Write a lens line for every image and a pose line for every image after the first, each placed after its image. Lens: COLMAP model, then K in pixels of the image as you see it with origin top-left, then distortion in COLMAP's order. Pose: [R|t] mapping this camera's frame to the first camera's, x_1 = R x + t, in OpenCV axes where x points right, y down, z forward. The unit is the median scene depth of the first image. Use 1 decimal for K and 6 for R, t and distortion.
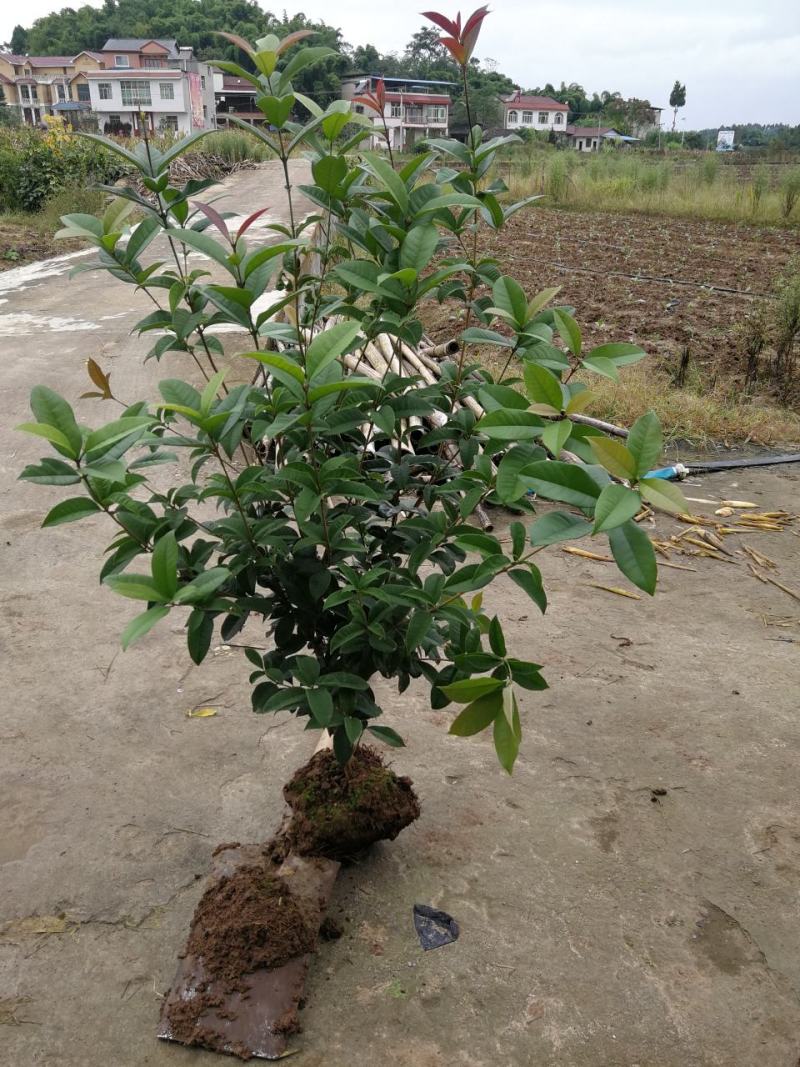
lens RADIAL K [[825.4, 0, 401.5], [0, 825.4, 533.5], [0, 0, 1]] dist [0.054190, -0.044375]
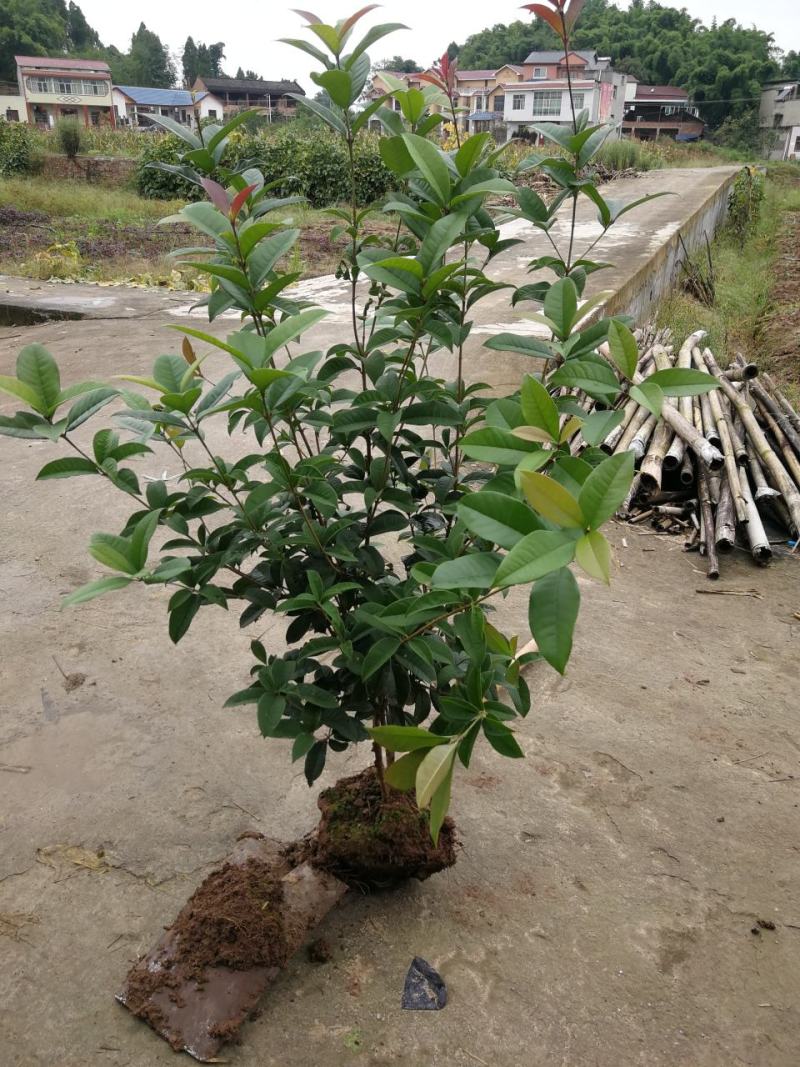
lens RADIAL K [[841.4, 0, 440.3], [0, 841.4, 532.7], [0, 0, 1]] dist [0.029130, -0.010215]
pose [[0.927593, 0.164963, -0.335198, 0.284091], [-0.169936, 0.985346, 0.014659, -0.032312], [0.332704, 0.043364, 0.942034, 0.114834]]
